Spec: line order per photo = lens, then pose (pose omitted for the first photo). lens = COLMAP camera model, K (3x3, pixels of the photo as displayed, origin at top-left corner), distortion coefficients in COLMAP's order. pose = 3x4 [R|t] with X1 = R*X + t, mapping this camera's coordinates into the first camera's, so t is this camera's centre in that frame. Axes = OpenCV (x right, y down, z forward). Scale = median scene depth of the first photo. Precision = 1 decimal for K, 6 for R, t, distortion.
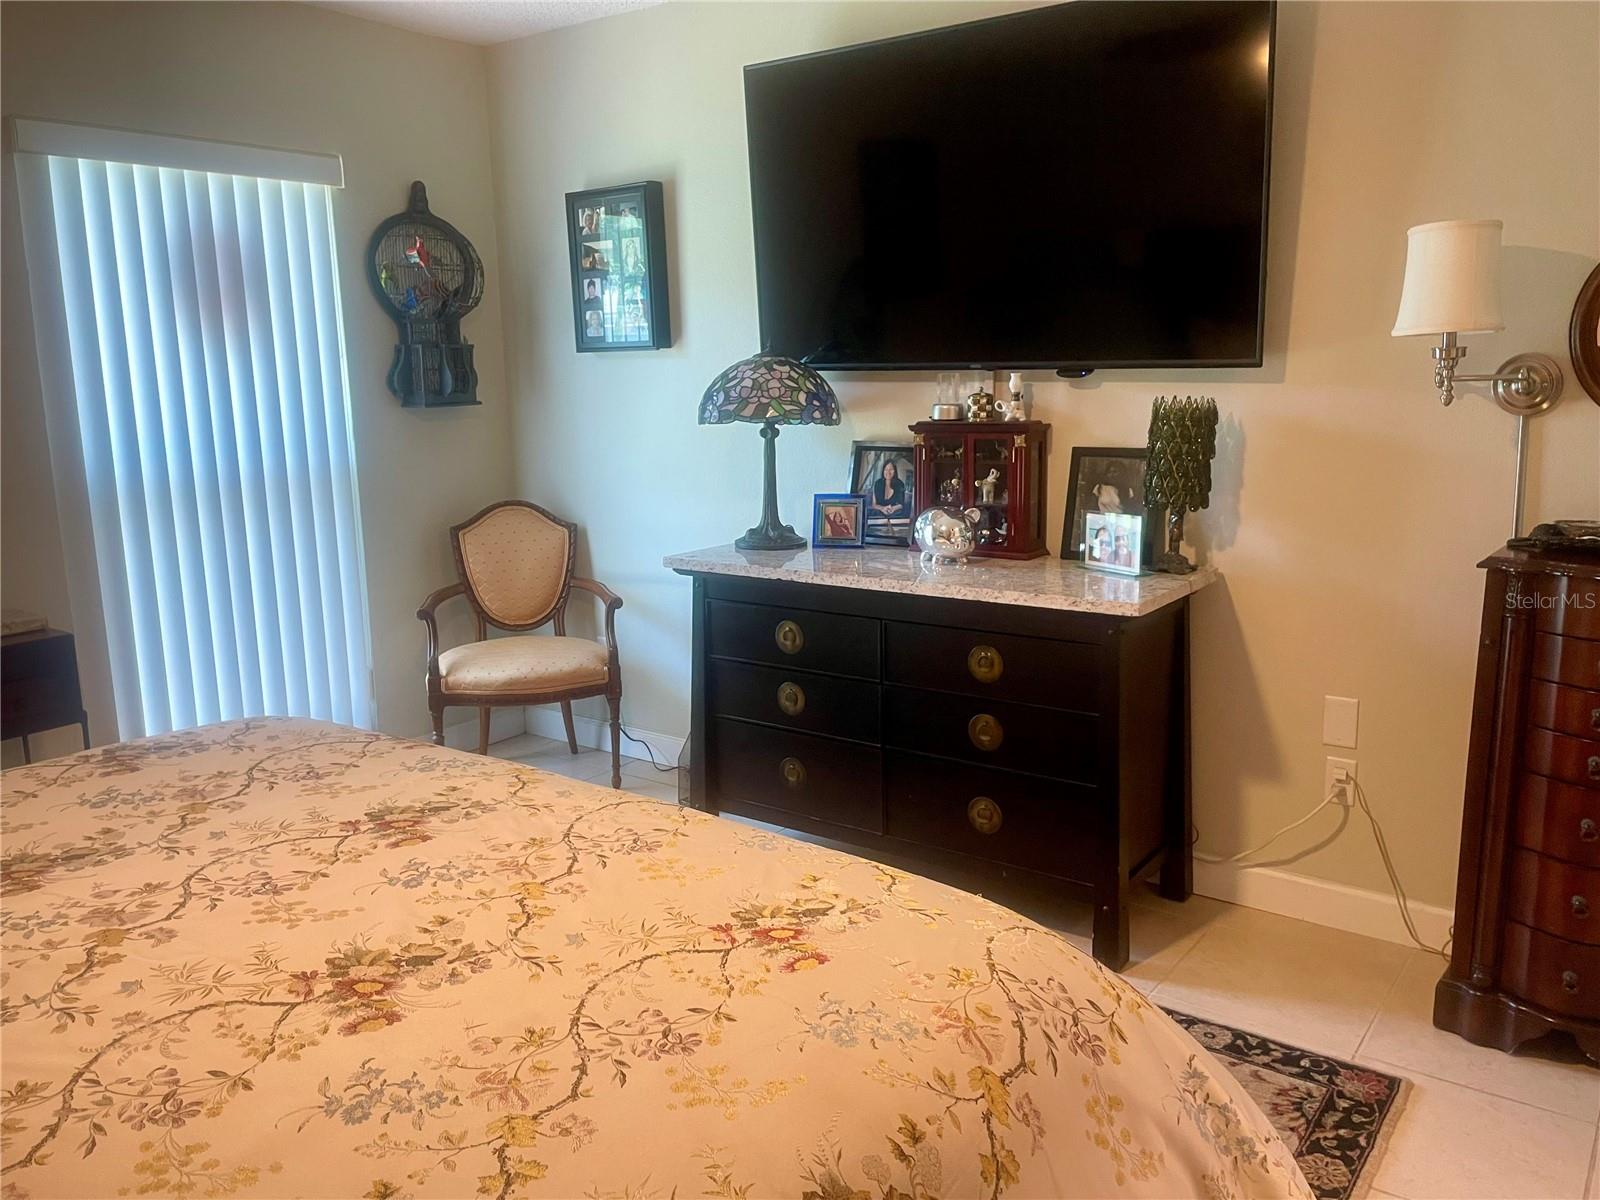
lens RADIAL K [[1217.7, 0, 808.5], [0, 1217.7, 596.0], [0, 0, 1]] dist [0.049741, -0.024247]
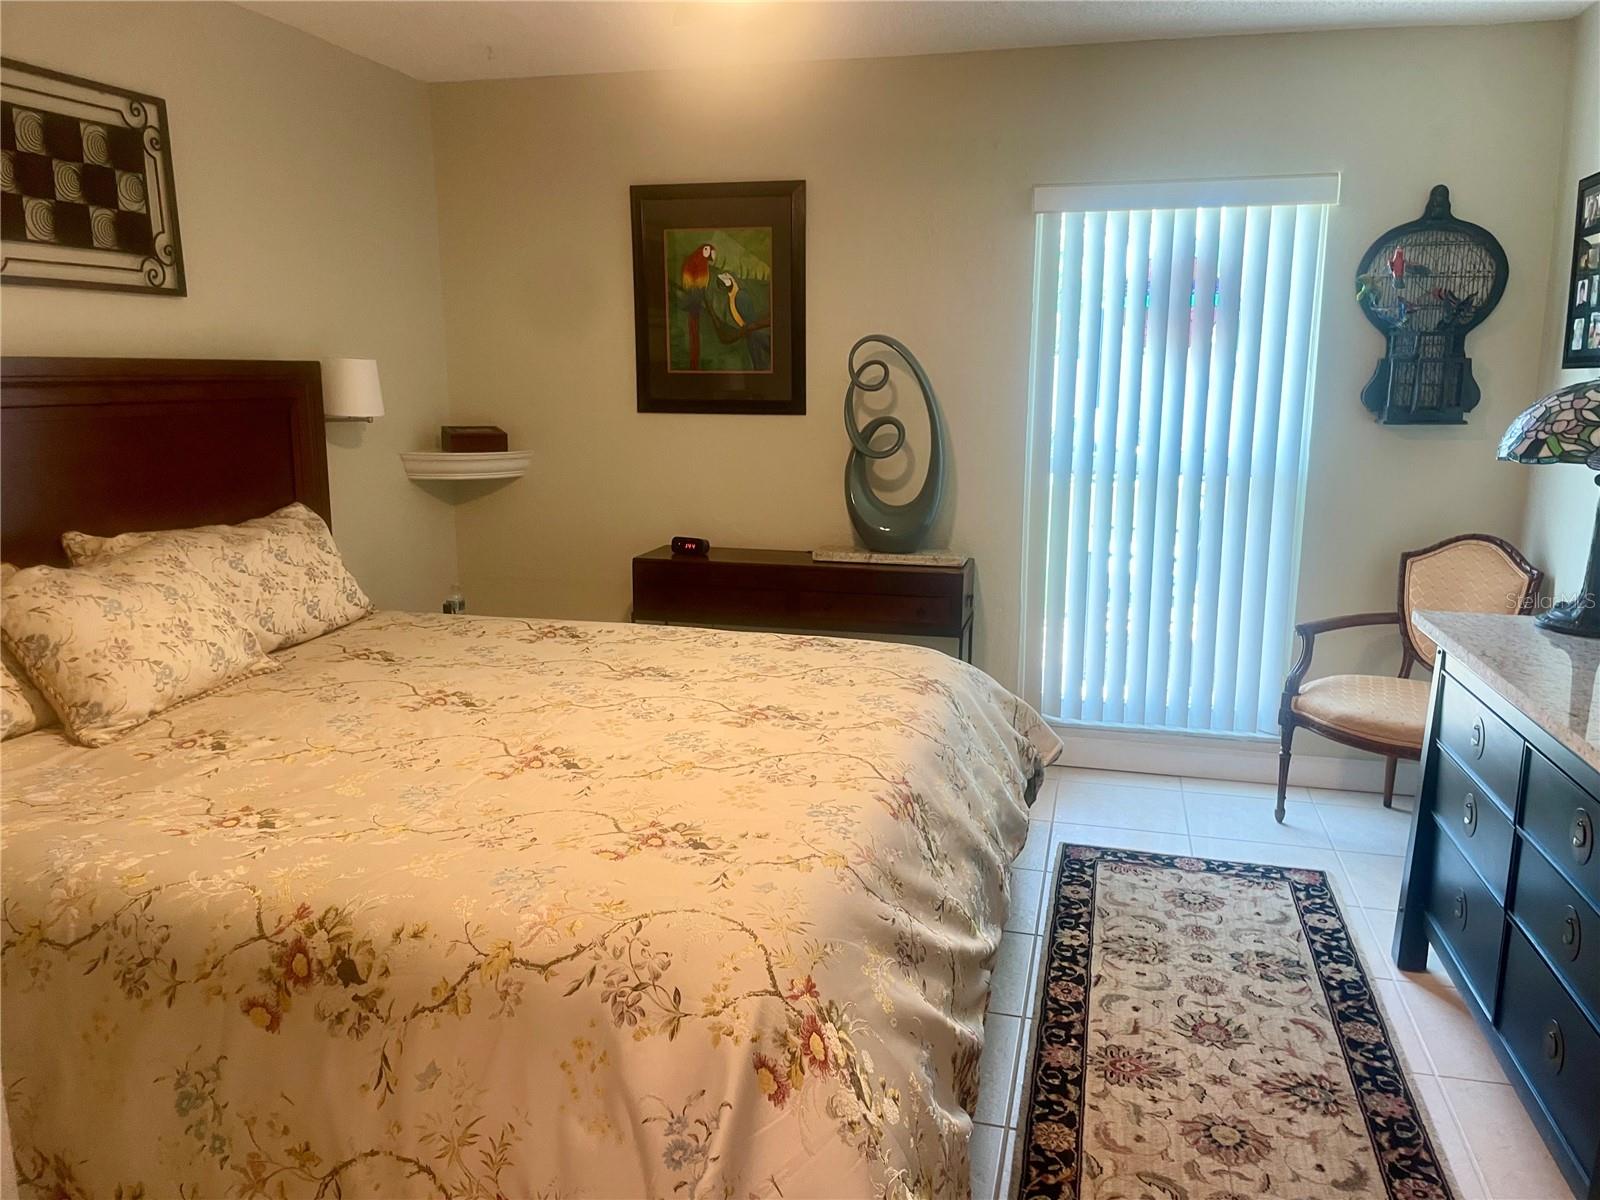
lens RADIAL K [[1217.7, 0, 812.1], [0, 1217.7, 601.6], [0, 0, 1]] dist [0.049741, -0.024247]
pose [[0.397608, 0.192040, -0.897234, 0.830285], [-0.190517, 0.973820, 0.124005, -0.110593], [0.897558, 0.121633, 0.423786, 0.433633]]
